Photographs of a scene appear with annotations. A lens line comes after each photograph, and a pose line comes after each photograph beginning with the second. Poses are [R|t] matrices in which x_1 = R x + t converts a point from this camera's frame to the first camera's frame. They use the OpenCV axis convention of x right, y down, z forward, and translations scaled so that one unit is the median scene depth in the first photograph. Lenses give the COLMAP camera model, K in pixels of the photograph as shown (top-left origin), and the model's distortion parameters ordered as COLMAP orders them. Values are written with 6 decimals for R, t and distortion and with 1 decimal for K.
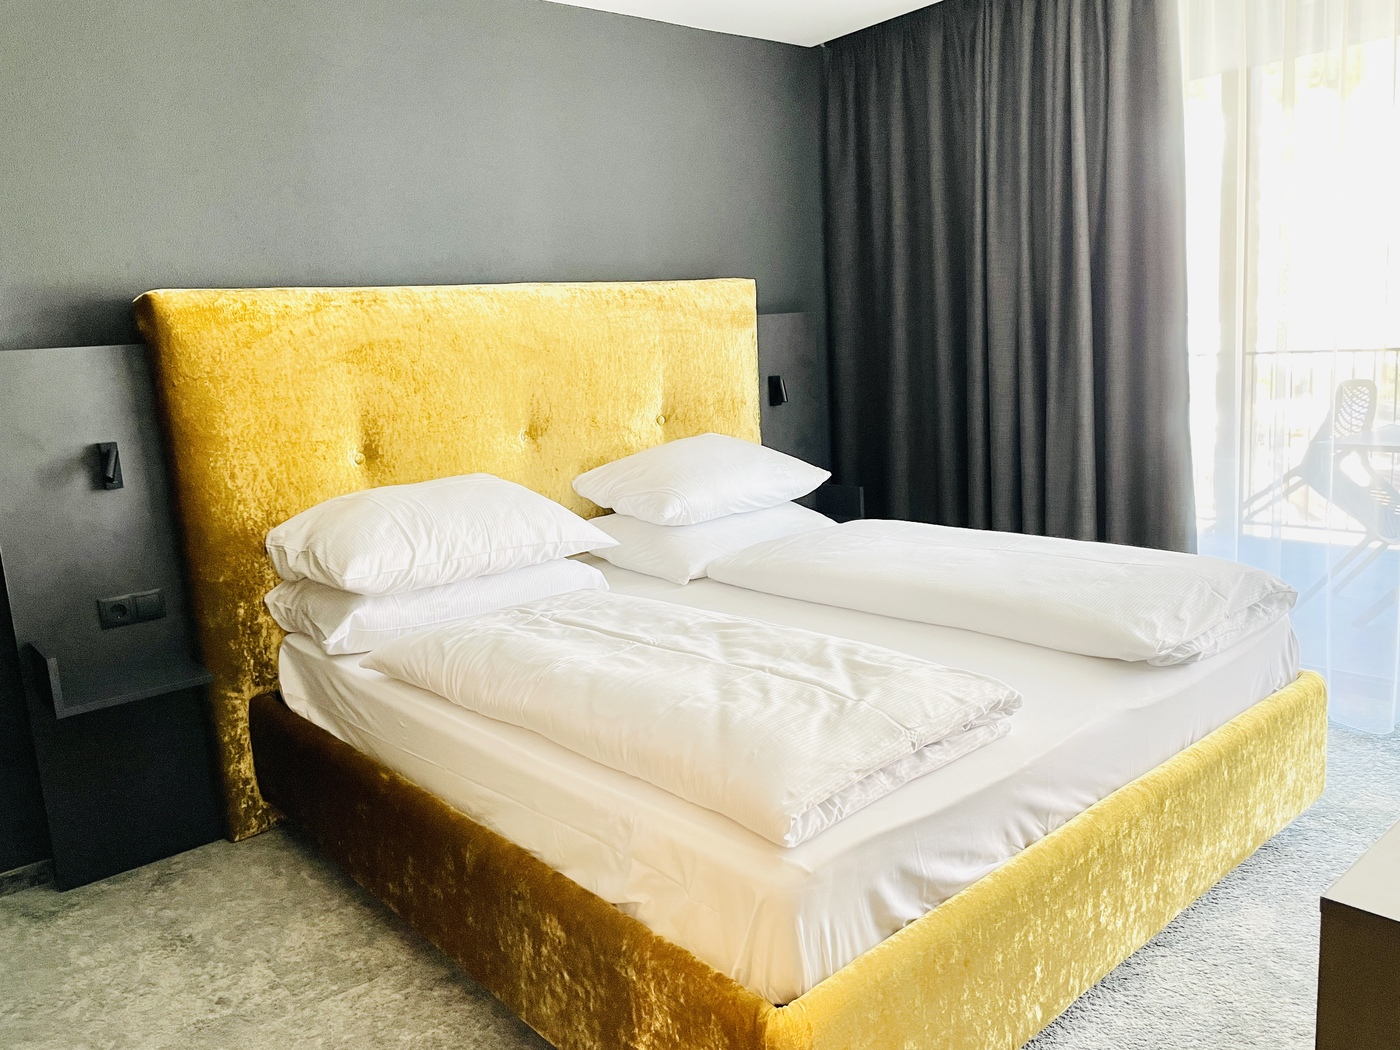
lens RADIAL K [[1053.4, 0, 717.4], [0, 1053.4, 520.6], [0, 0, 1]] dist [0.100886, -0.129213]
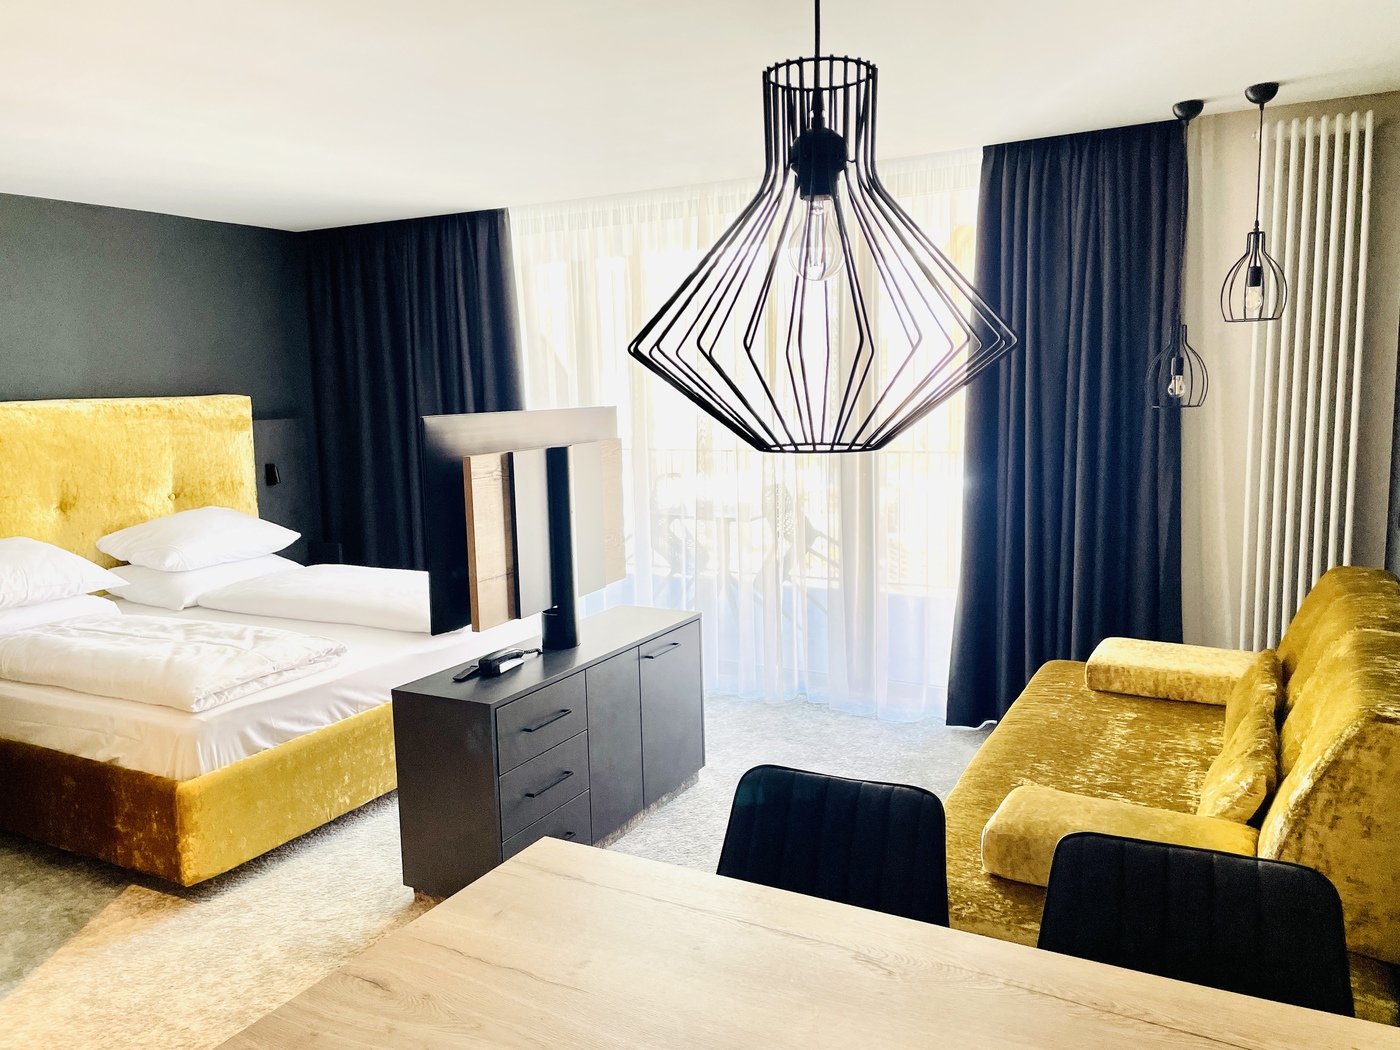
lens RADIAL K [[1053.4, 0, 717.4], [0, 1053.4, 520.6], [0, 0, 1]] dist [0.100886, -0.129213]
pose [[0.934164, -0.004988, 0.356809, 0.133343], [0.024518, 0.998437, -0.050231, 0.028028], [-0.356000, 0.055672, 0.932826, -0.661836]]
